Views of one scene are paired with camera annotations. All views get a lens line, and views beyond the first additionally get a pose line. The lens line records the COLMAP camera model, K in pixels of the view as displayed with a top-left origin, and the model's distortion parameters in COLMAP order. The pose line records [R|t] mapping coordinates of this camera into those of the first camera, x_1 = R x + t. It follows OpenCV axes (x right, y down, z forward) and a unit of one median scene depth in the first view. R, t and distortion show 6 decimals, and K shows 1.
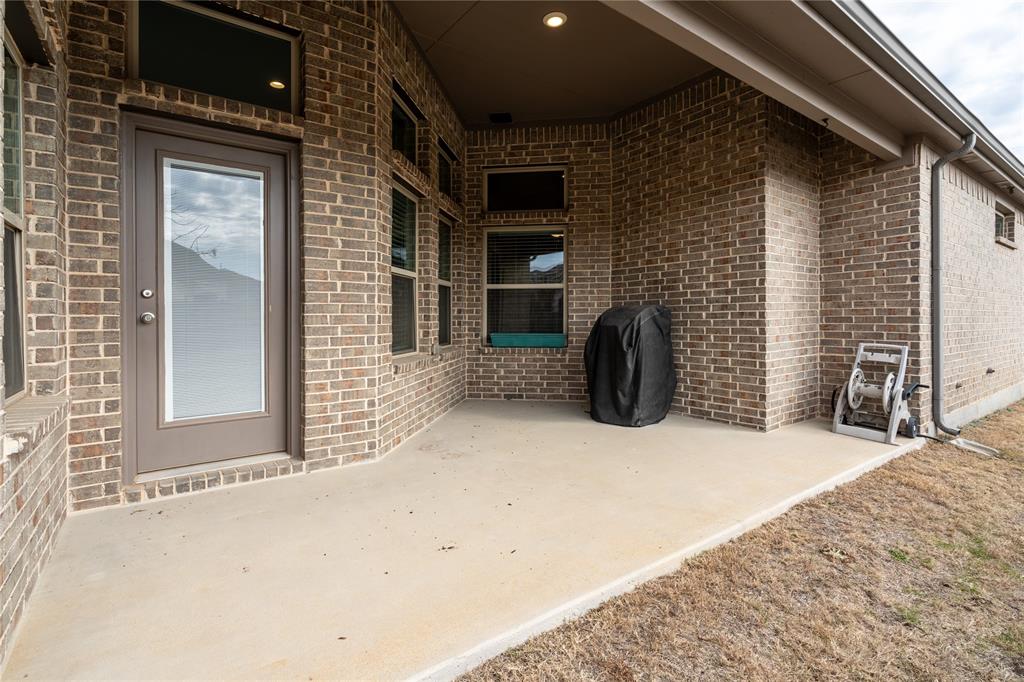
lens RADIAL K [[484.2, 0, 512.4], [0, 484.2, 309.6], [0, 0, 1]] dist [-0.000438, 0.000805]
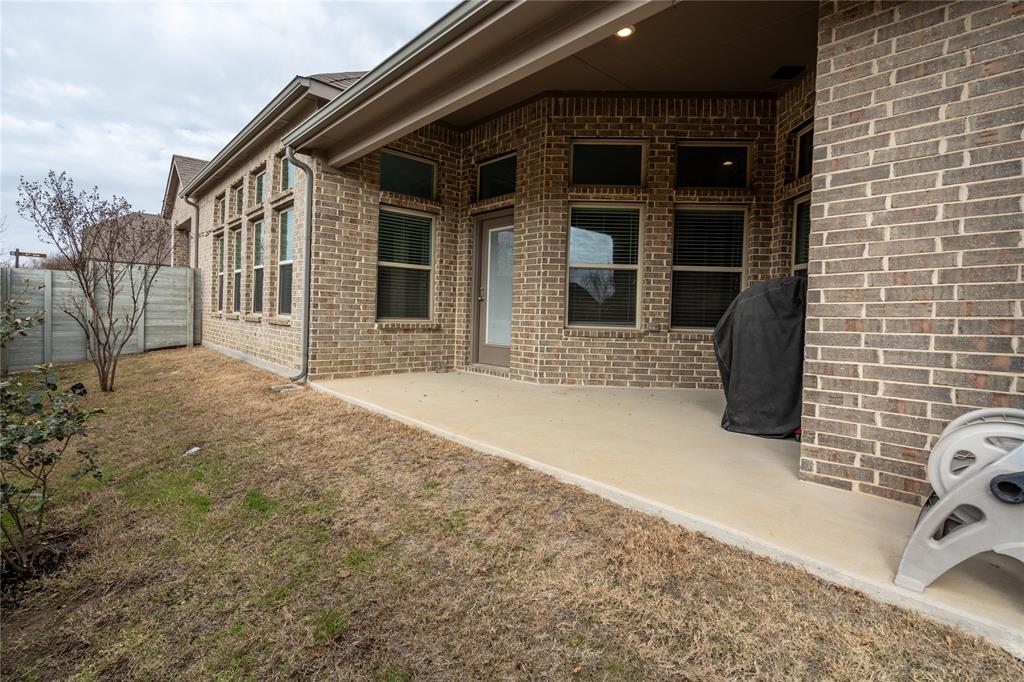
lens RADIAL K [[484.2, 0, 512.4], [0, 484.2, 309.6], [0, 0, 1]] dist [-0.000438, 0.000805]
pose [[0.114908, -0.008259, -0.993342, 1.378962], [-0.020844, 0.999725, -0.010723, 0.078606], [0.993157, 0.021938, 0.114704, 0.739037]]
